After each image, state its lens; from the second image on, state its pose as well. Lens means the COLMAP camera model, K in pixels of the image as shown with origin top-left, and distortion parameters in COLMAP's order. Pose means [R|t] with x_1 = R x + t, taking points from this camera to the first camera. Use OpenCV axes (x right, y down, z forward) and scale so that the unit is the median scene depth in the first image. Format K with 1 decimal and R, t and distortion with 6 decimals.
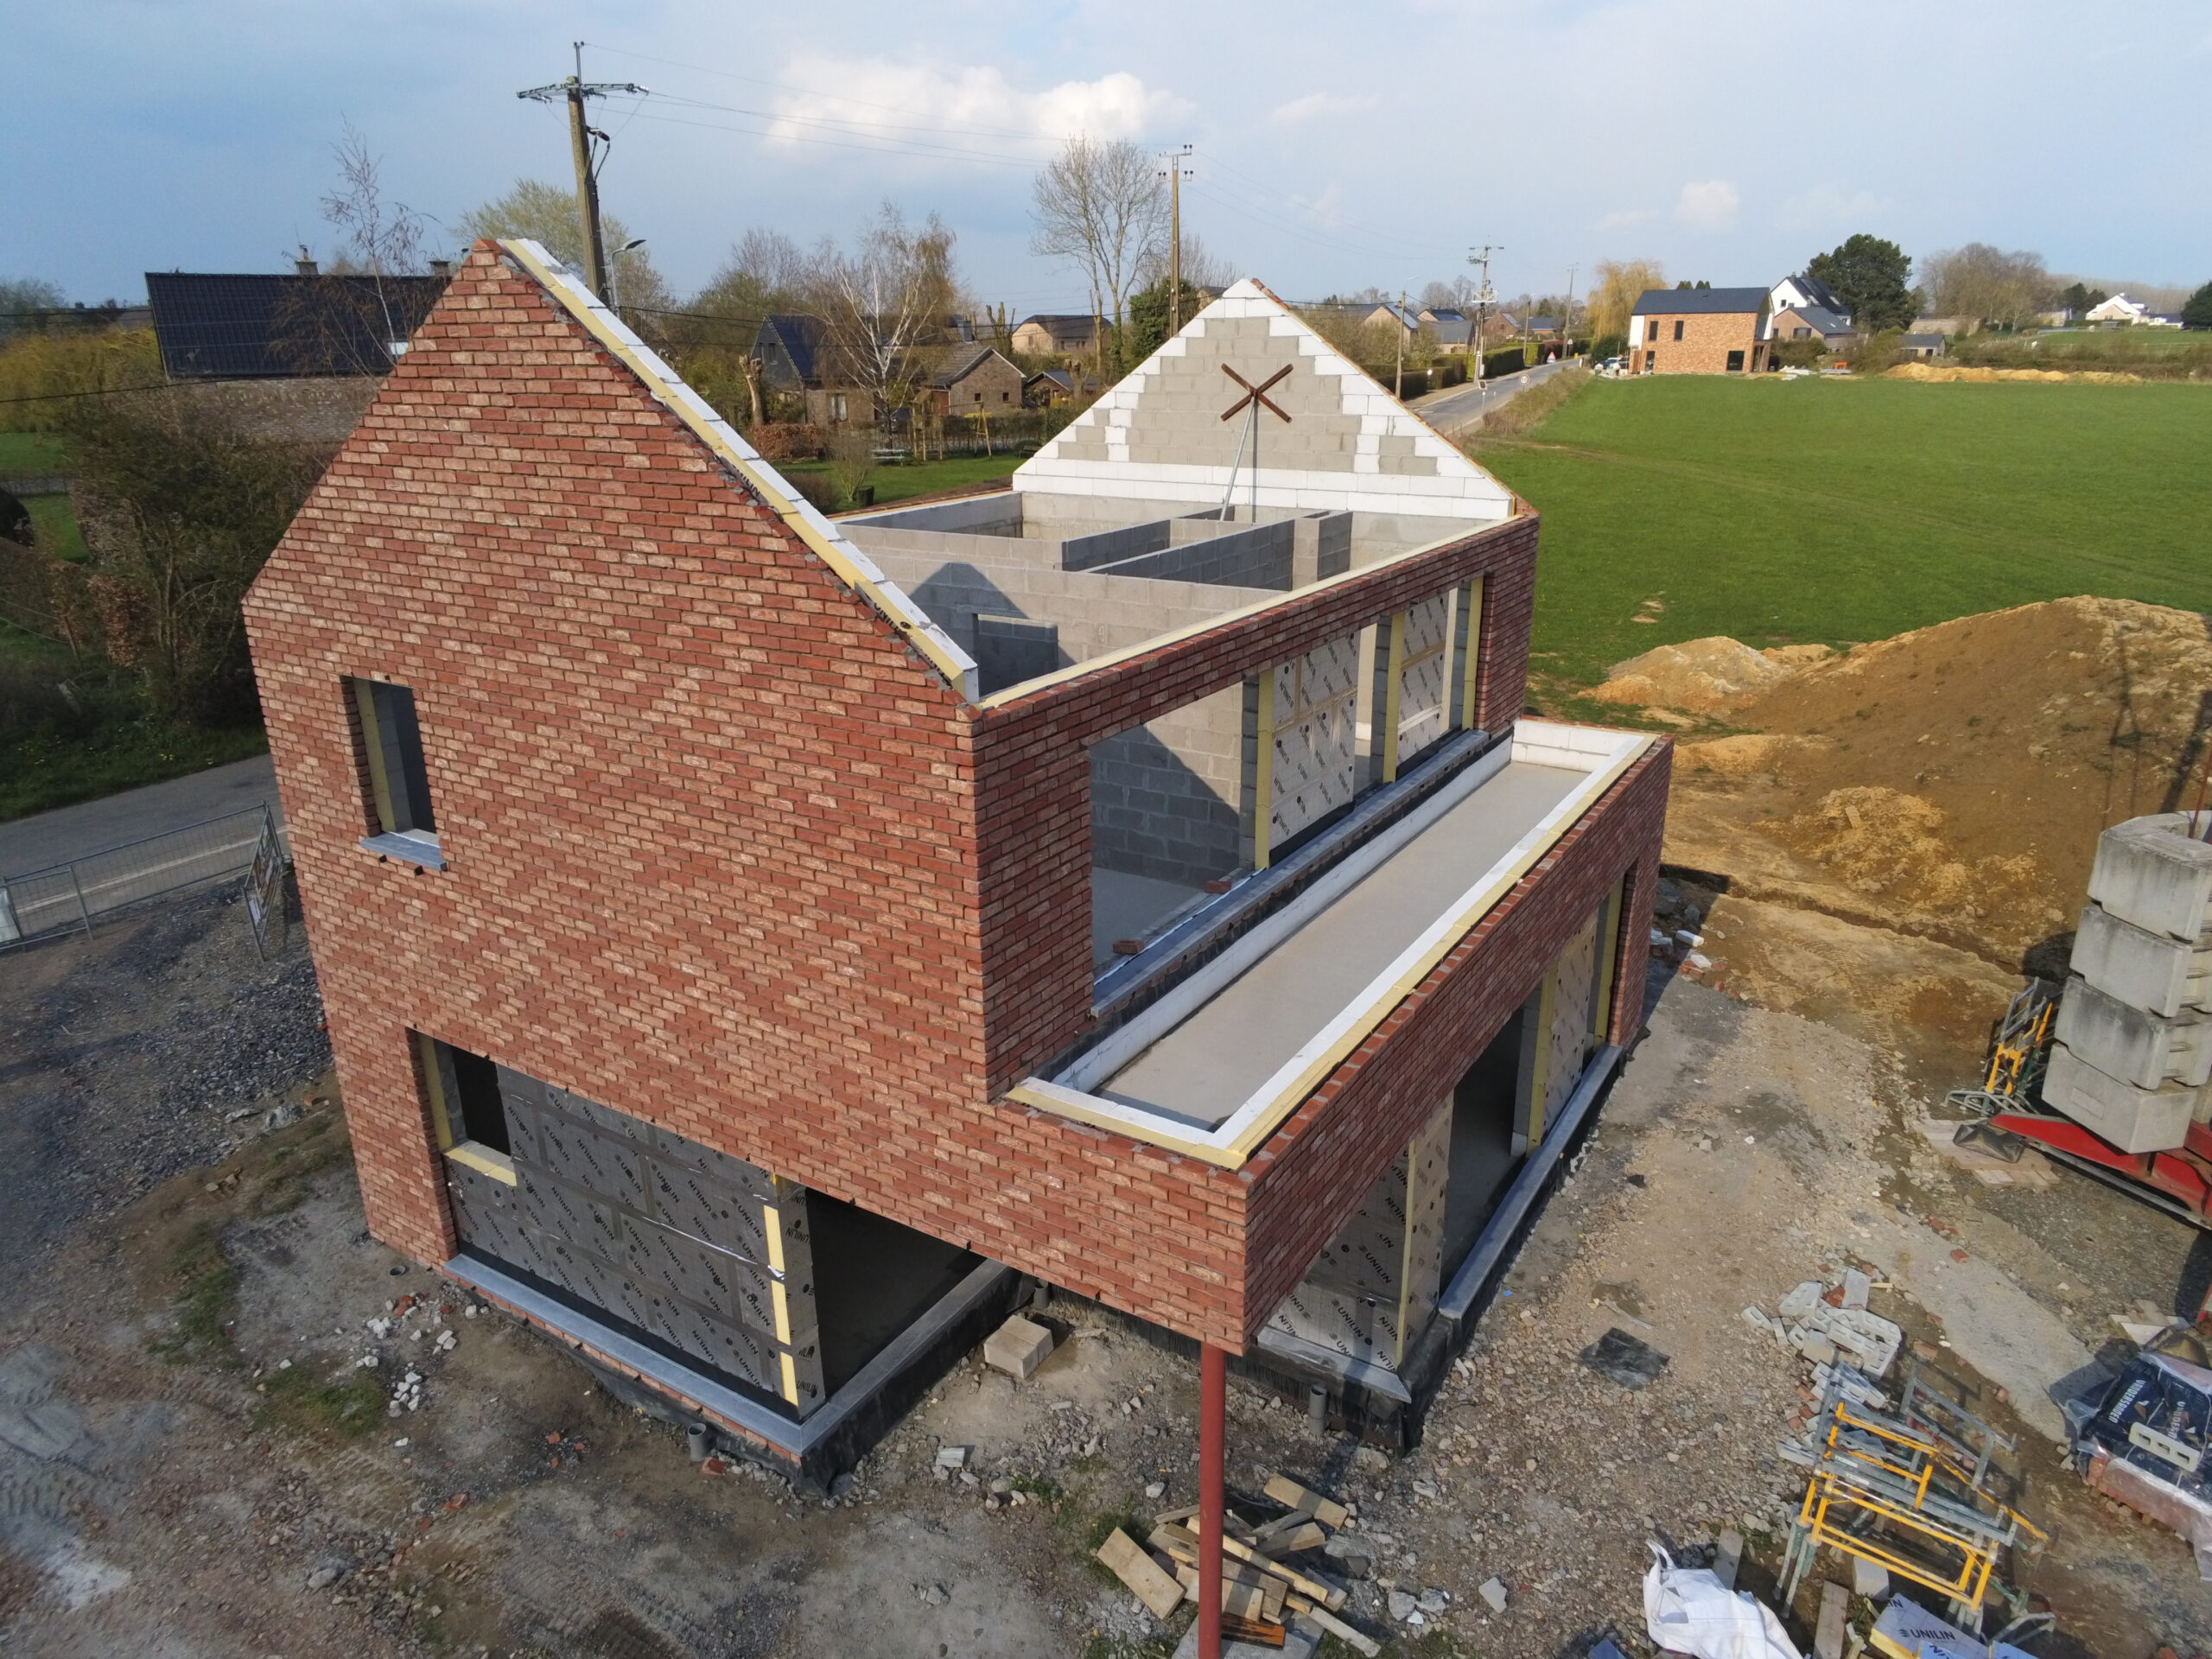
lens RADIAL K [[1426.4, 0, 1106.0], [0, 1426.4, 829.5], [0, 0, 1]] dist [0.004627, 0.006050]
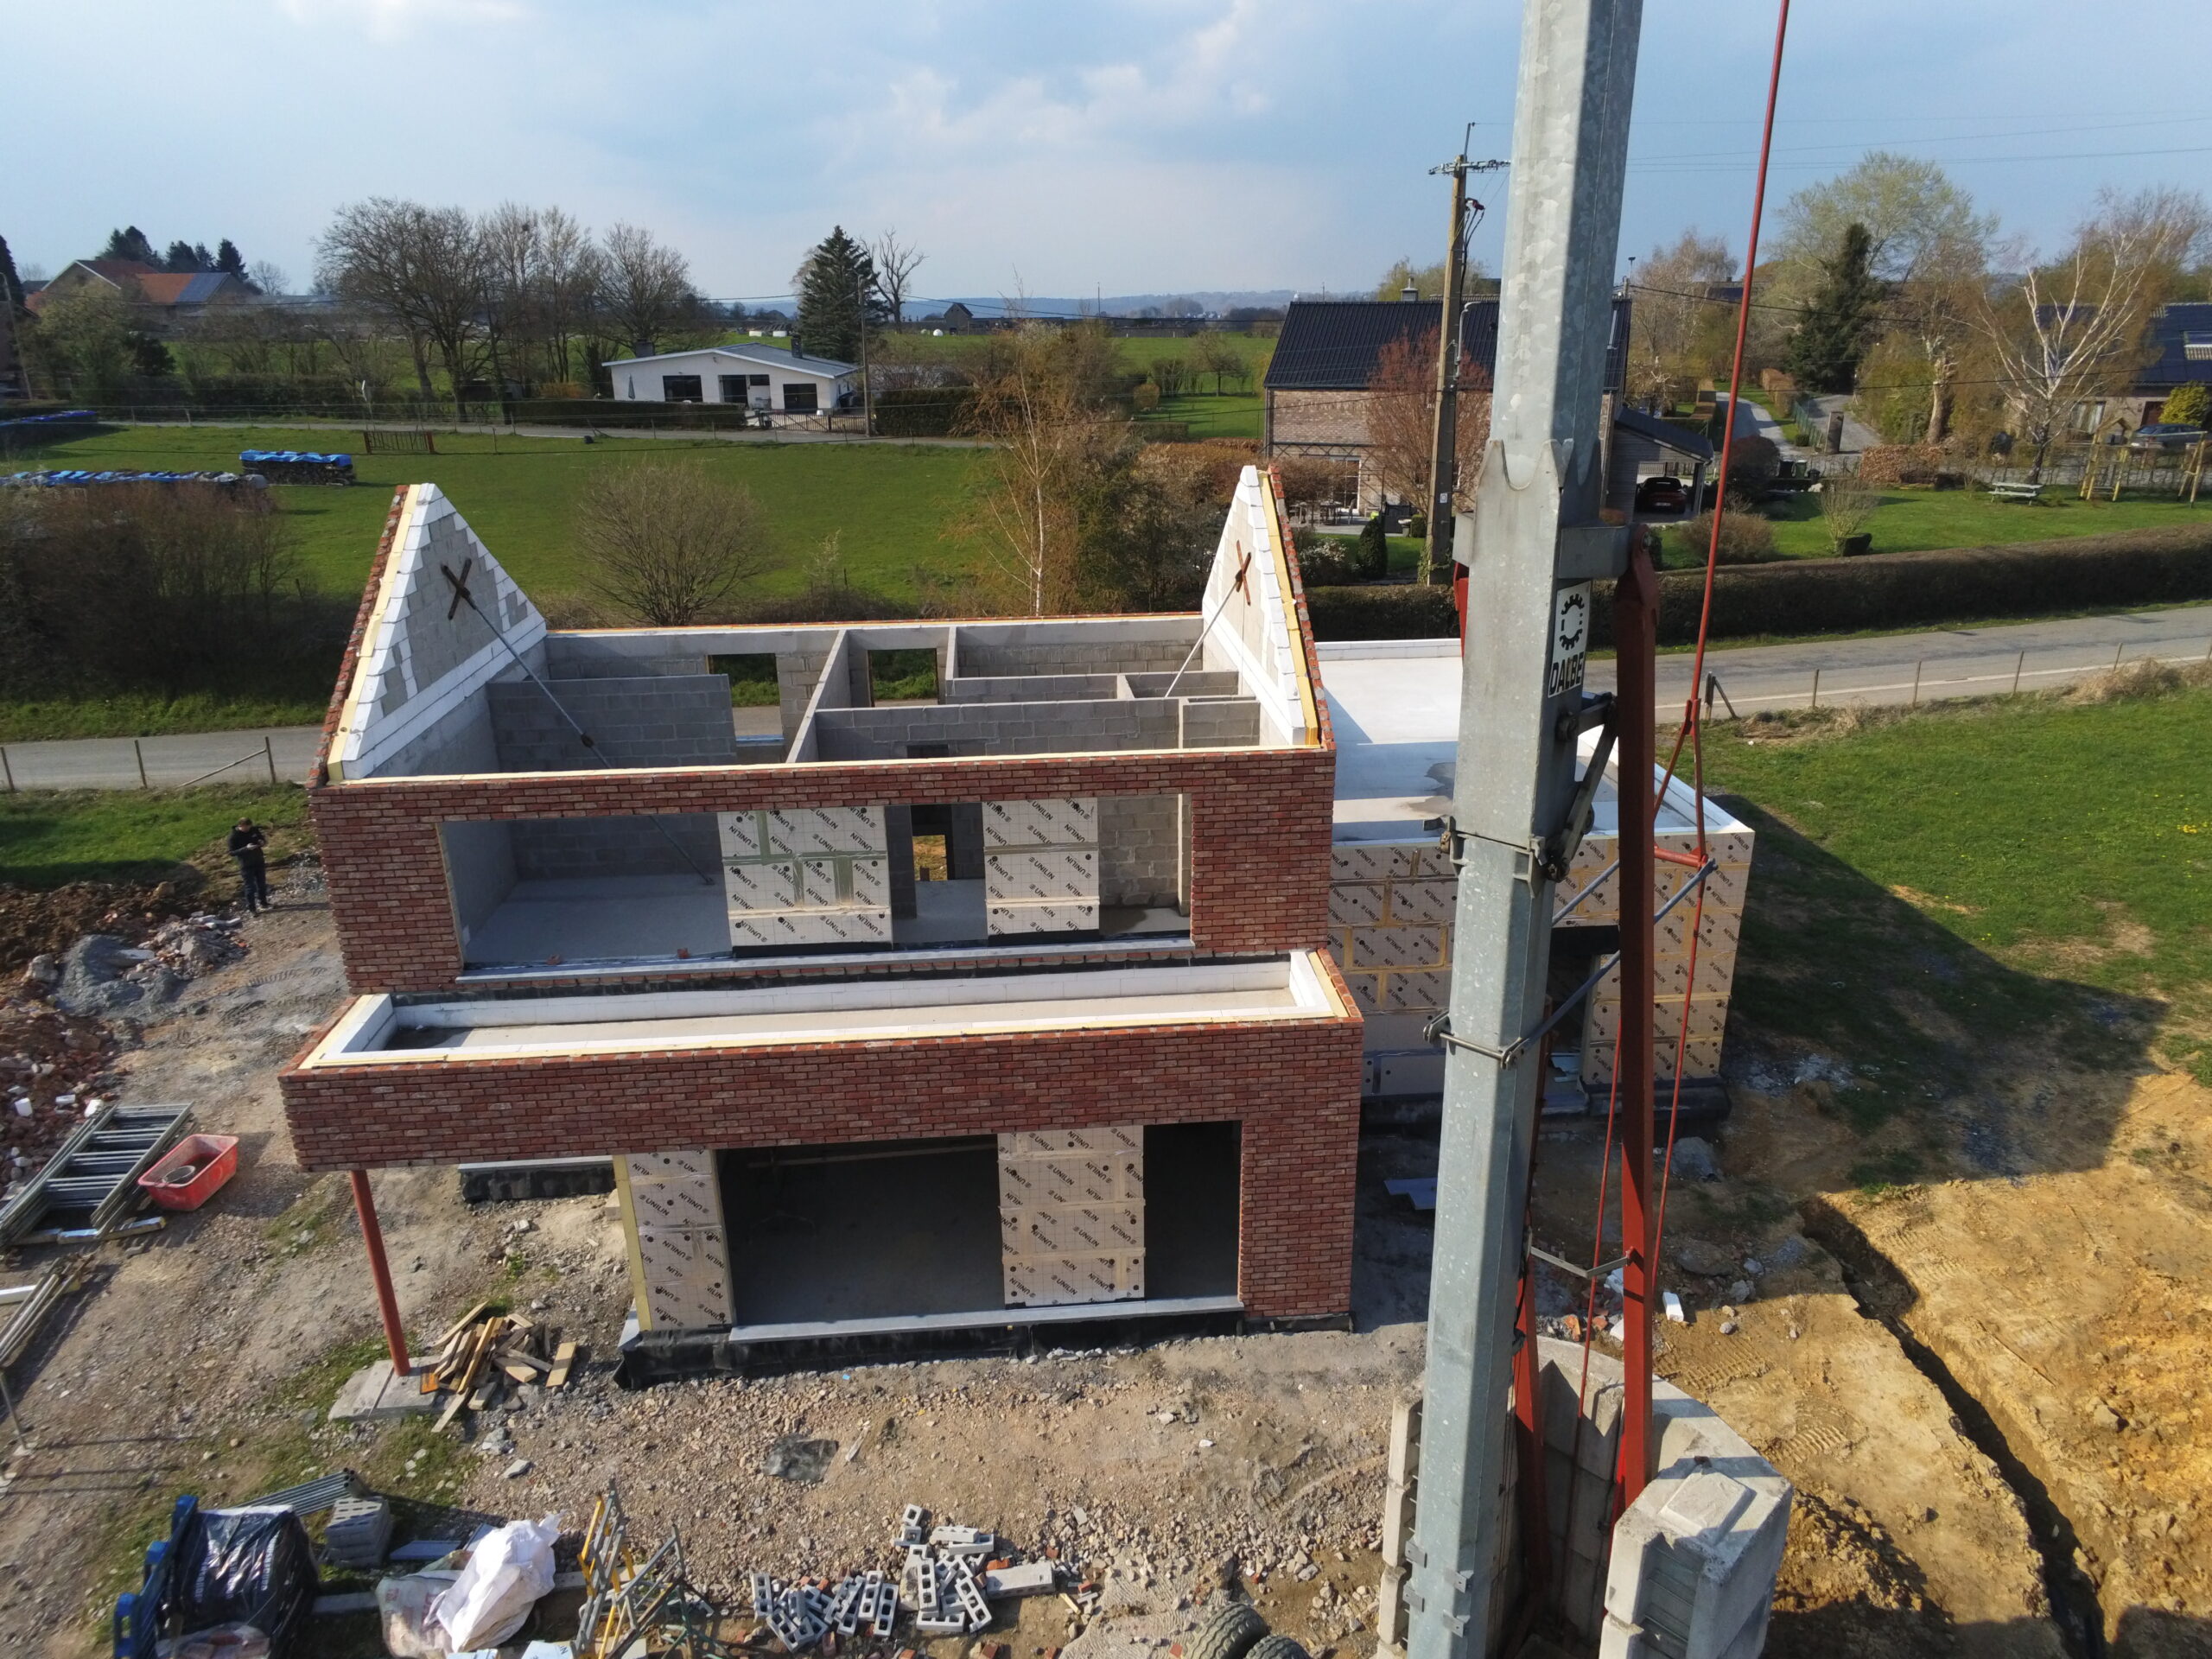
lens RADIAL K [[1441.8, 0, 1106.0], [0, 1441.8, 829.5], [0, 0, 1]] dist [-0.003062, 0.003006]
pose [[0.599559, 0.280431, -0.749591, 0.686426], [-0.255345, 0.954680, 0.152920, -0.202420], [0.758503, 0.099720, 0.643994, 0.202866]]
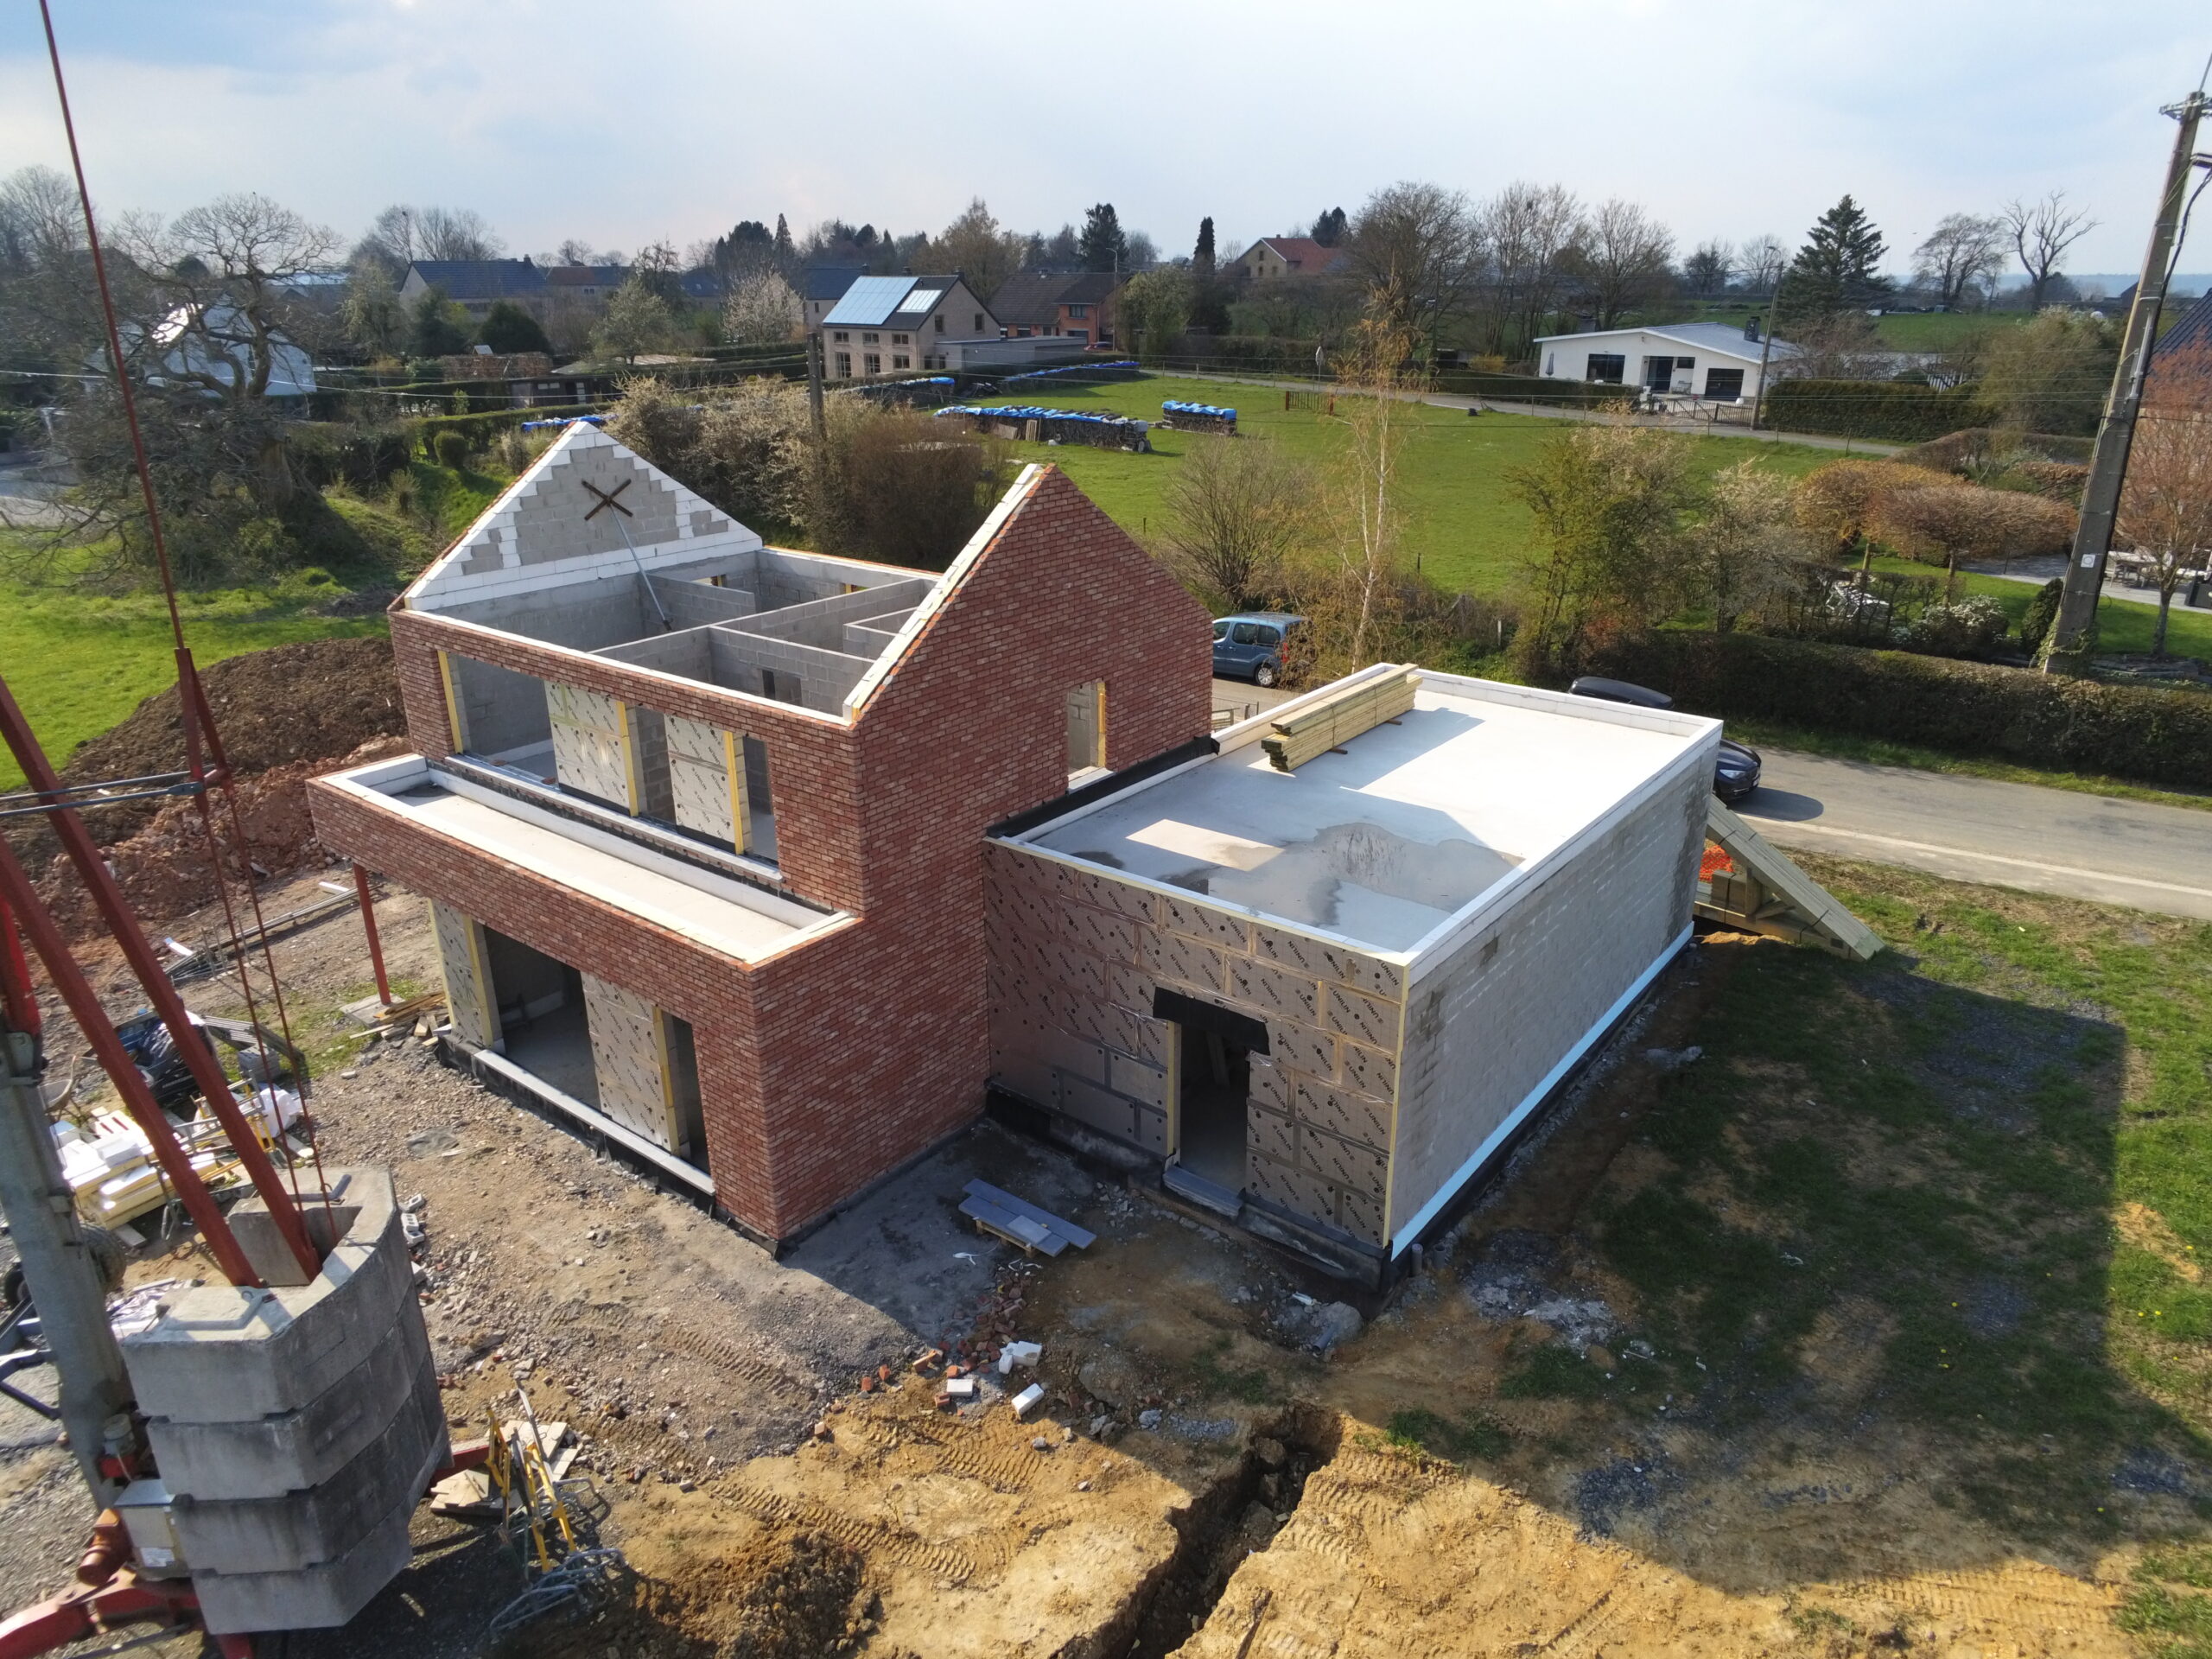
lens RADIAL K [[1426.4, 0, 1106.0], [0, 1426.4, 829.5], [0, 0, 1]] dist [0.004627, 0.006050]
pose [[-0.101007, 0.368224, -0.924234, 0.901753], [-0.320571, 0.867392, 0.380612, -0.436602], [0.941824, 0.334727, 0.030429, 0.843661]]
